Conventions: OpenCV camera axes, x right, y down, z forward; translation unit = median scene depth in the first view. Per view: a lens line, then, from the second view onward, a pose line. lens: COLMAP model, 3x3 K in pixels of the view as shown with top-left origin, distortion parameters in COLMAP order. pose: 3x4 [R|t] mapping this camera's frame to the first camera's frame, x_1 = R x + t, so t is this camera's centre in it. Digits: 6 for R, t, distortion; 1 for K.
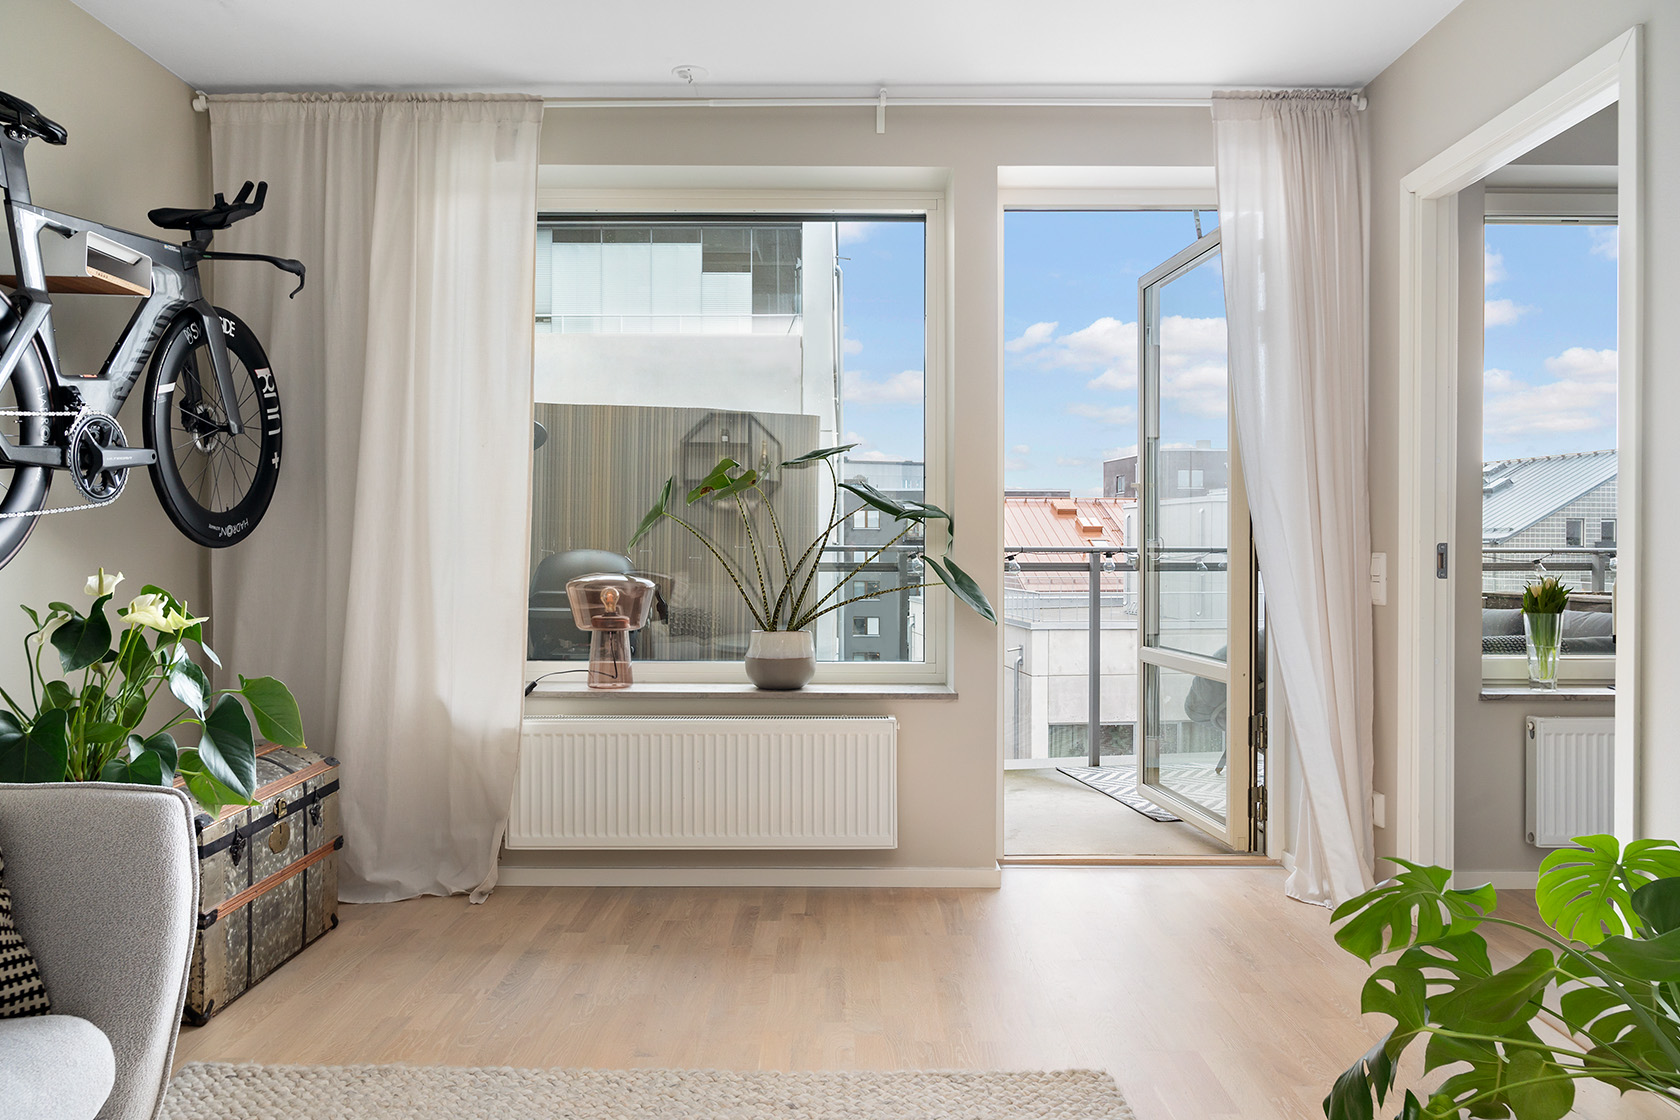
lens RADIAL K [[1140.0, 0, 839.8], [0, 1140.0, 550.1], [0, 0, 1]] dist [-0.004929, -0.001984]
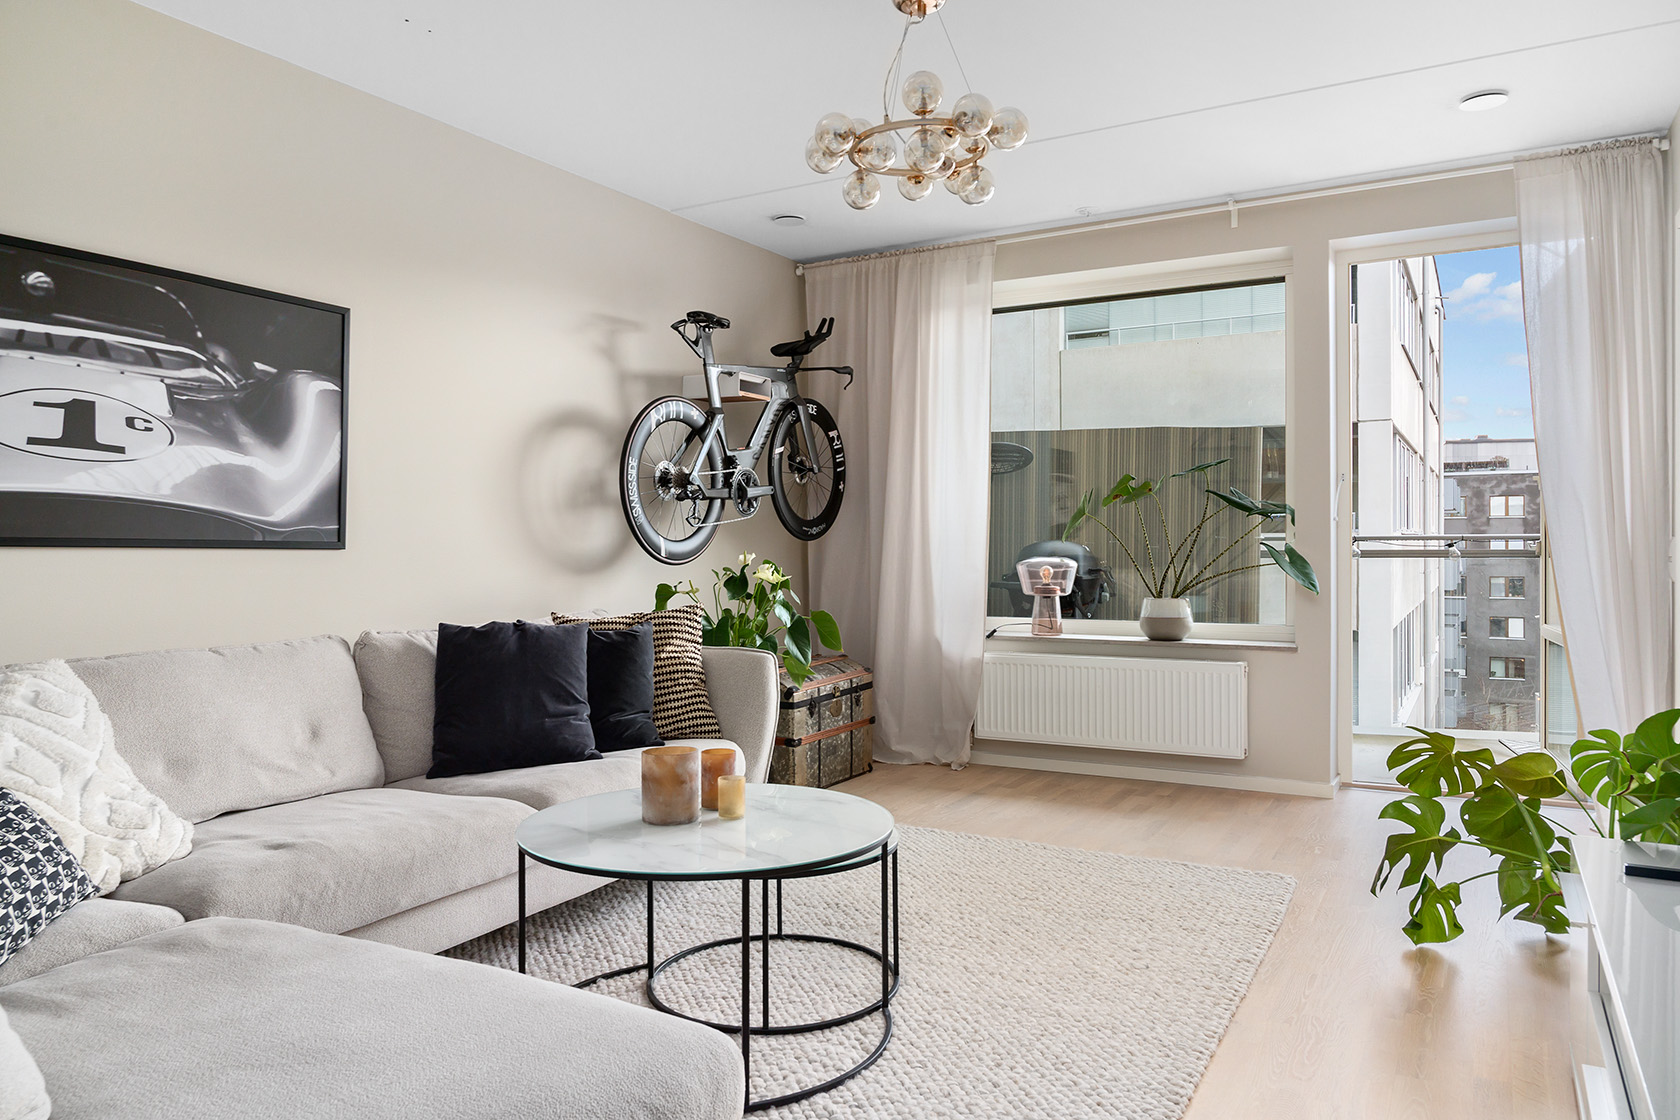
lens RADIAL K [[1140.0, 0, 839.8], [0, 1140.0, 550.1], [0, 0, 1]] dist [-0.004929, -0.001984]
pose [[0.869598, -0.004761, -0.493737, 0.312730], [0.007270, 0.999969, 0.003162, 0.006455], [0.493707, -0.006339, 0.869605, -0.424942]]
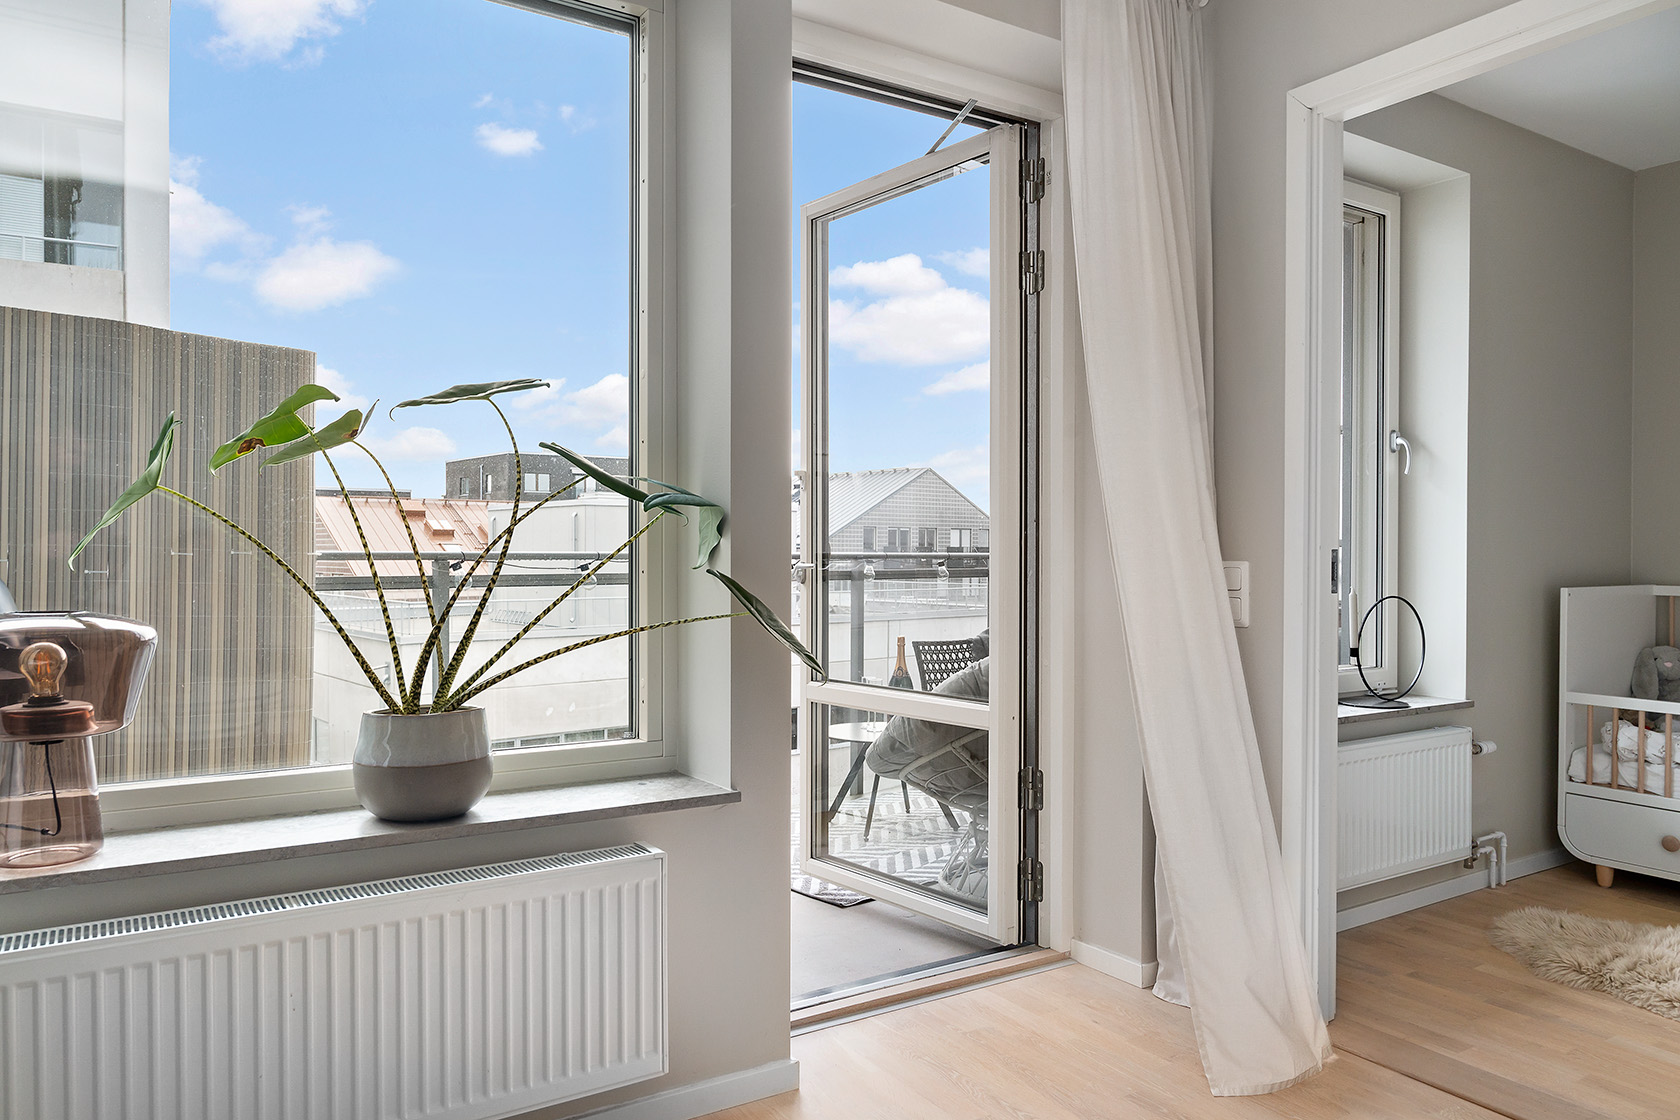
lens RADIAL K [[1148.6, 0, 840.0], [0, 1148.6, 560.0], [0, 0, 1]] dist [-0.006578, -0.001673]
pose [[0.843362, -0.003994, 0.537332, -0.196851], [0.001379, 0.999985, 0.005269, -0.003598], [-0.537345, -0.003702, 0.843355, 0.477417]]
